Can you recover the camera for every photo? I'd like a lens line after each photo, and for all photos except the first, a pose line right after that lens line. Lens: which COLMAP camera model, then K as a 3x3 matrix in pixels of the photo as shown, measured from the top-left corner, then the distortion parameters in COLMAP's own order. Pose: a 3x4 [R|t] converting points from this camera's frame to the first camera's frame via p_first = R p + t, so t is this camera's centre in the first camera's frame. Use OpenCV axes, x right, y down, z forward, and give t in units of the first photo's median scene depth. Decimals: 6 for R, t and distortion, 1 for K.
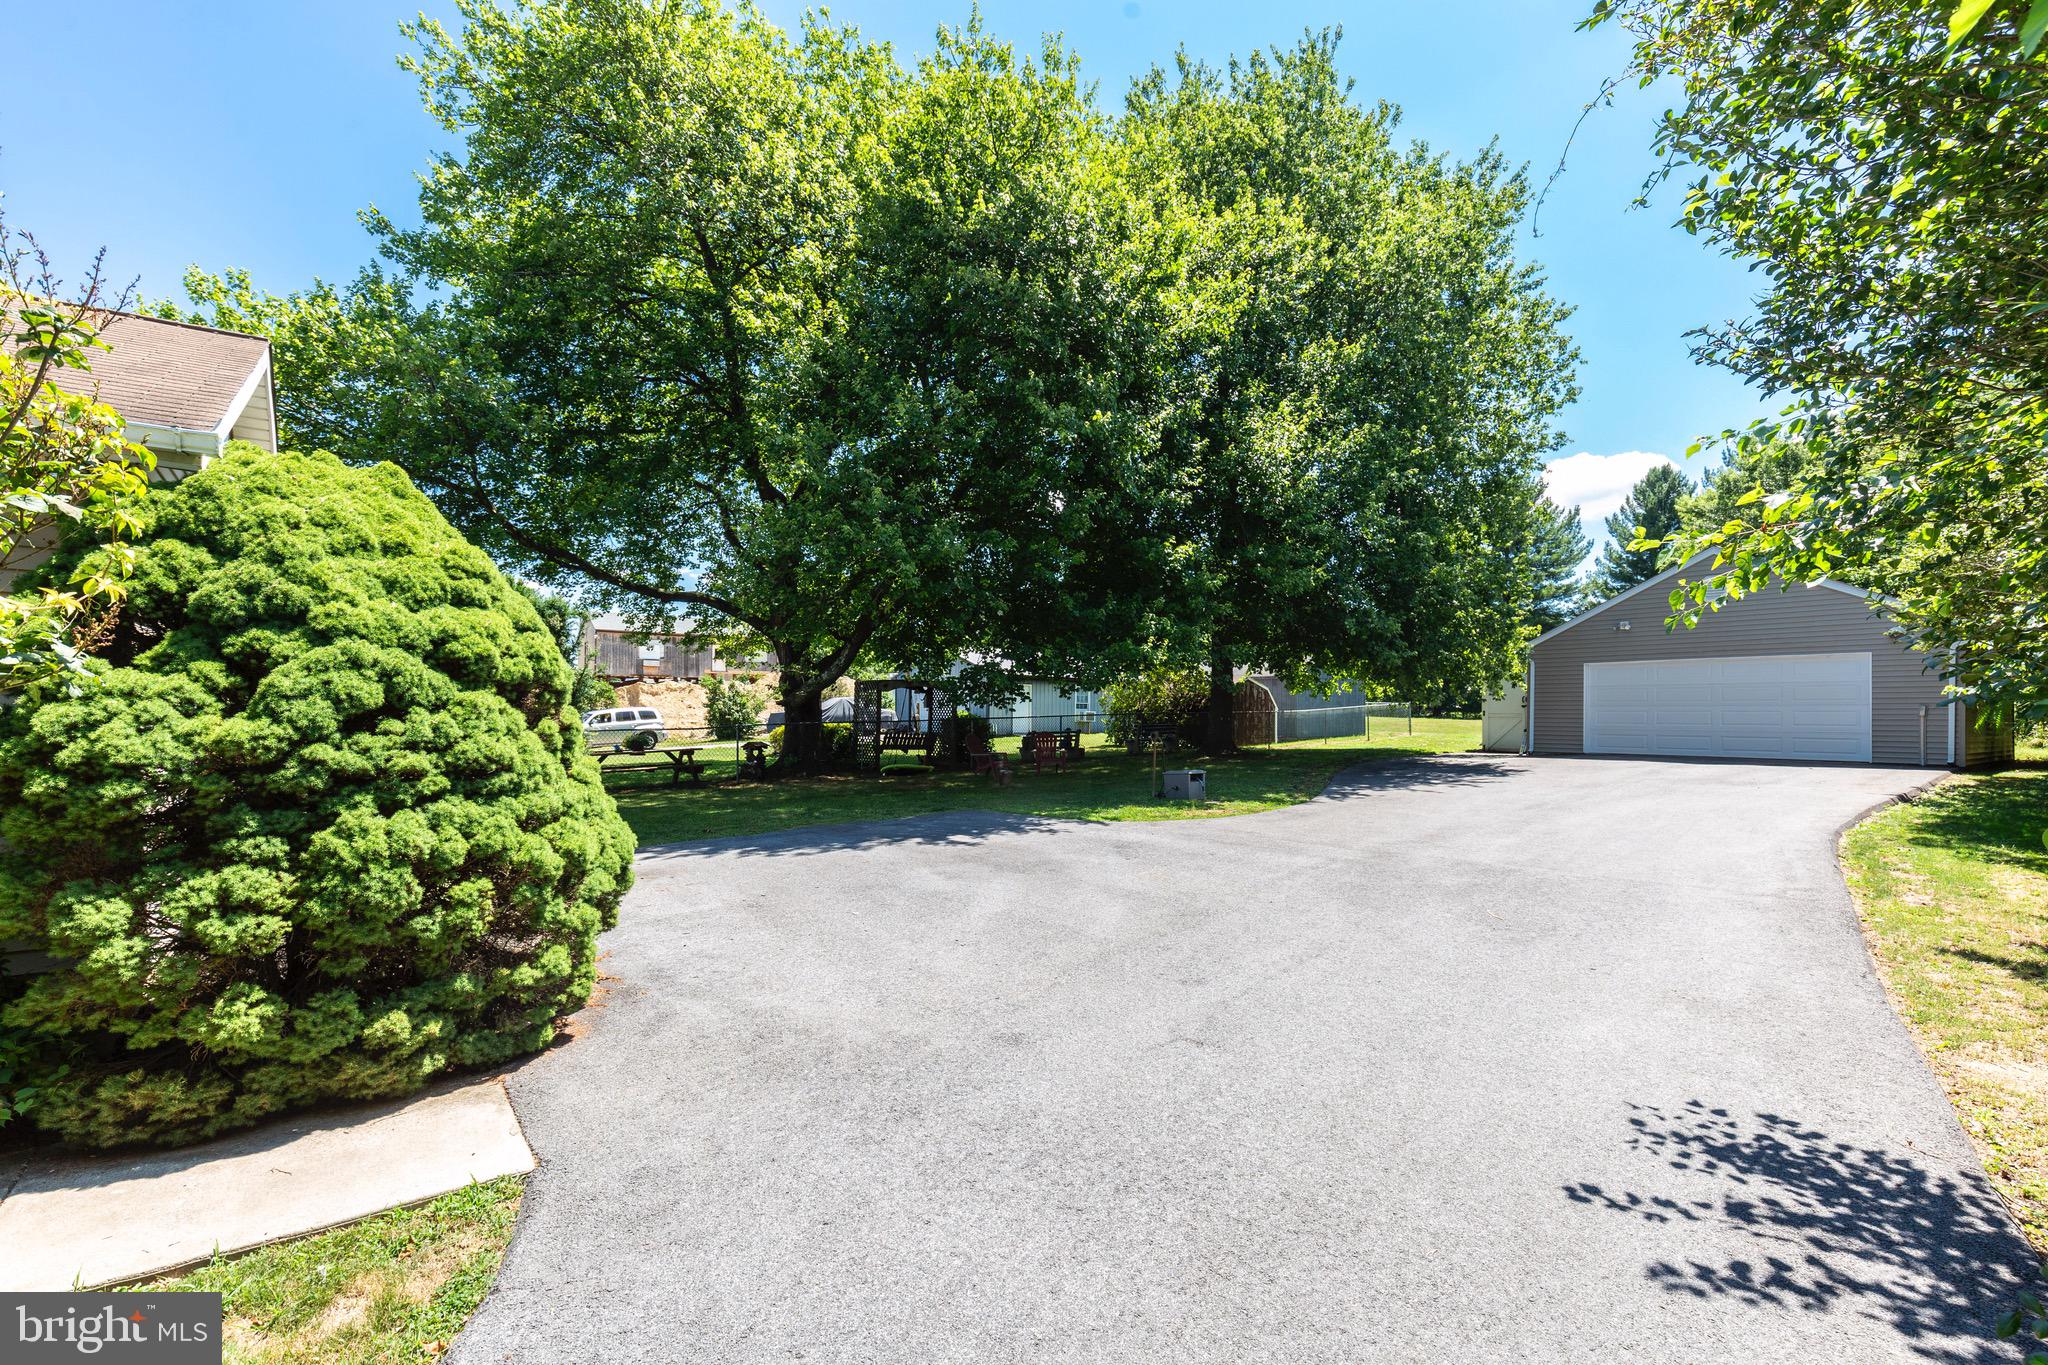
lens RADIAL K [[943.9, 0, 1025.2], [0, 943.9, 689.4], [0, 0, 1]] dist [0.011256, -0.003384]
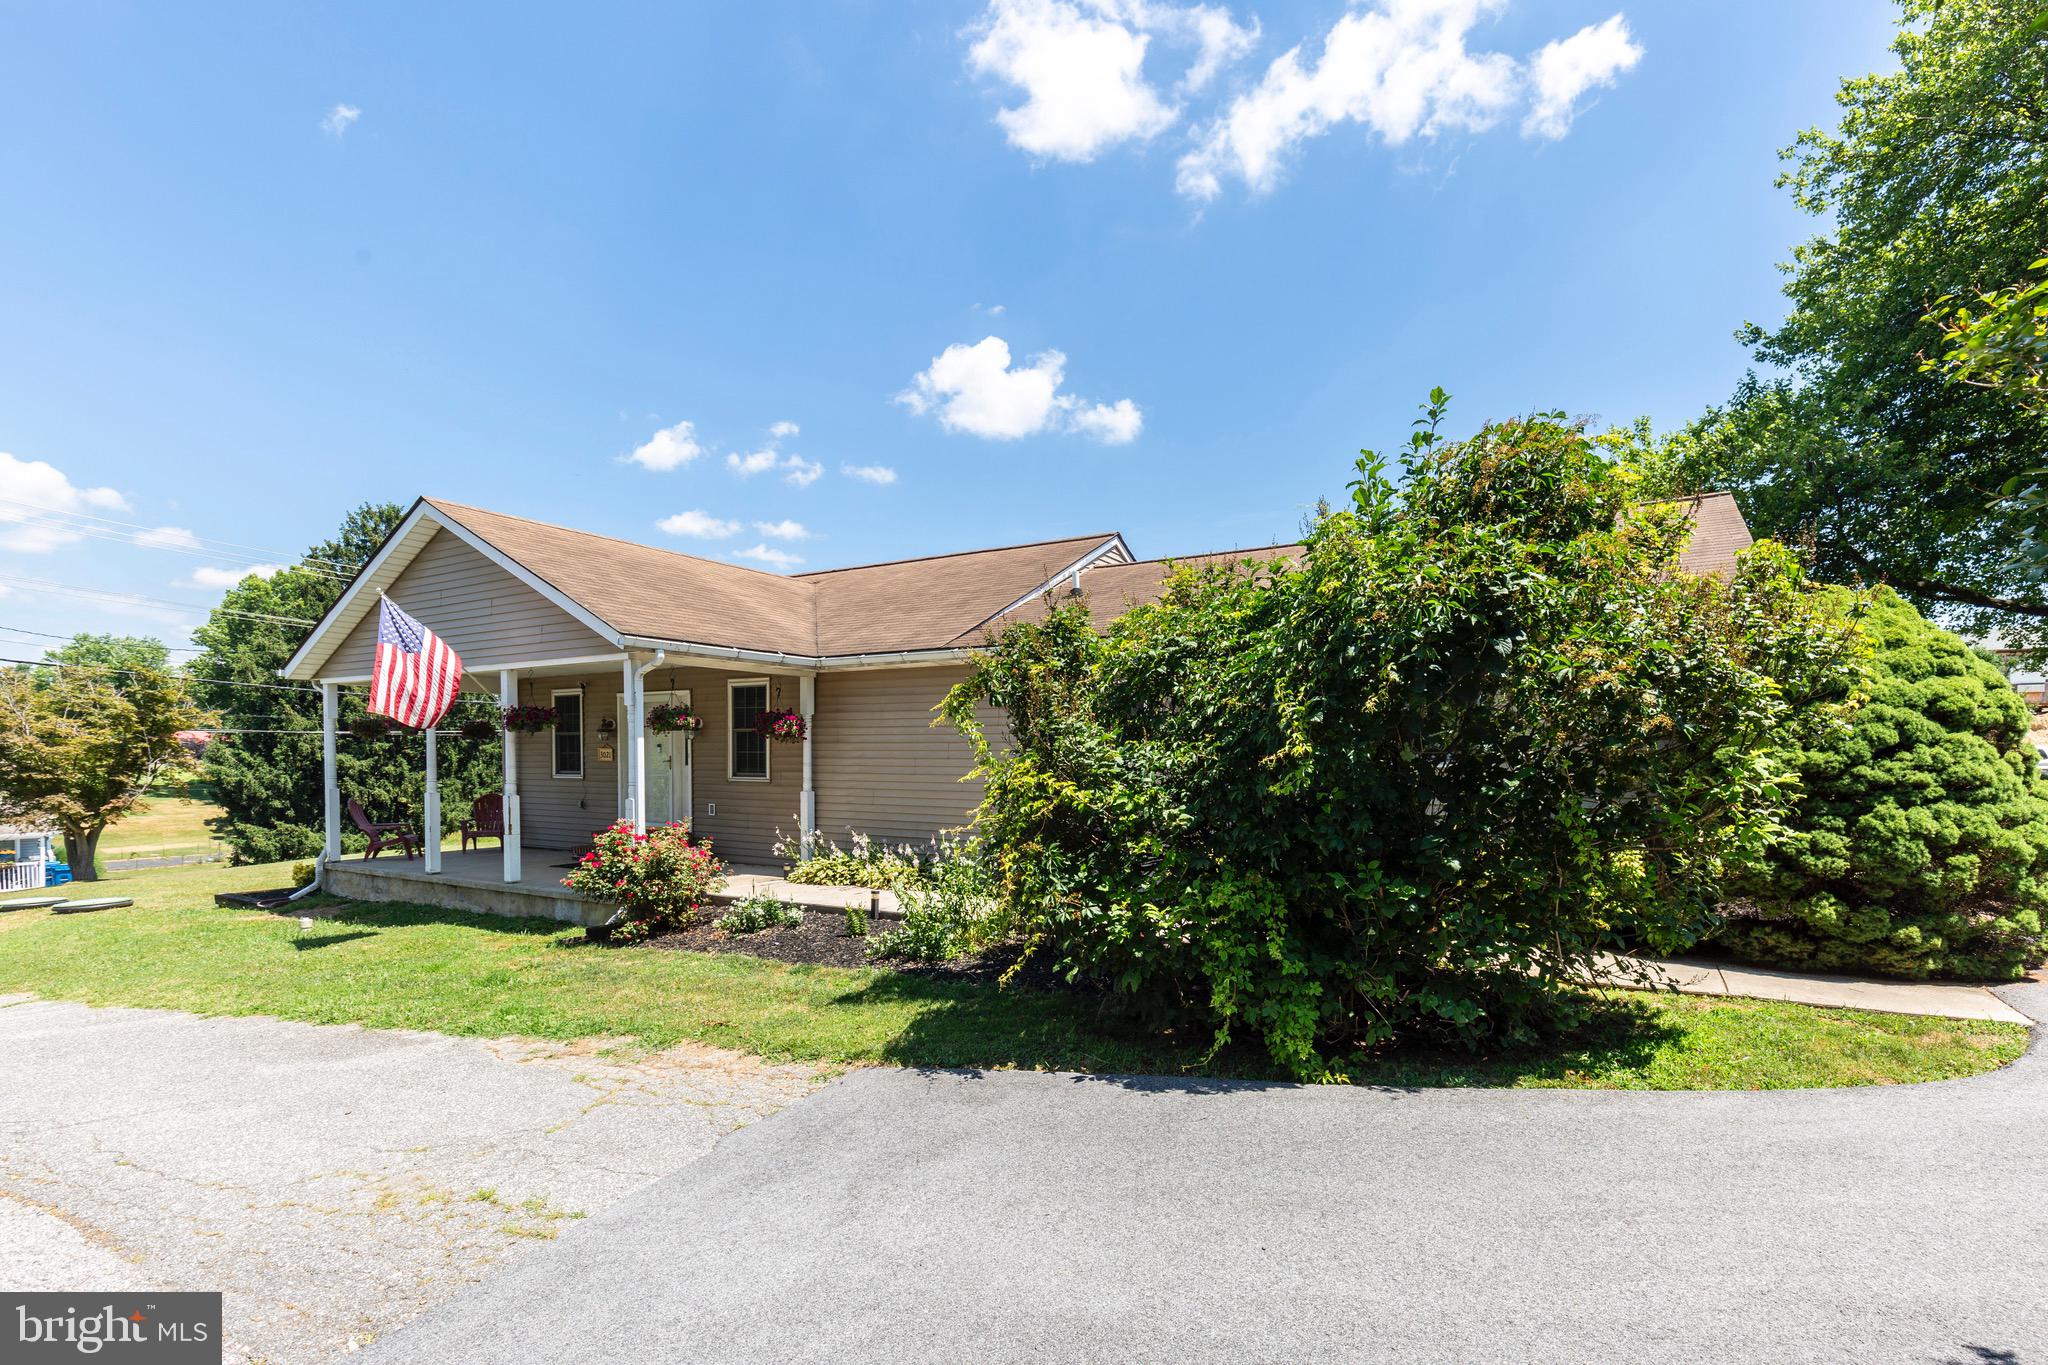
lens RADIAL K [[943.9, 0, 1062.0], [0, 943.9, 792.3], [0, 0, 1]] dist [0.011256, -0.003384]
pose [[0.396809, 0.028629, -0.917455, 0.254400], [0.030573, 0.998547, 0.044383, -0.015057], [0.917392, -0.045661, 0.395357, -0.959387]]
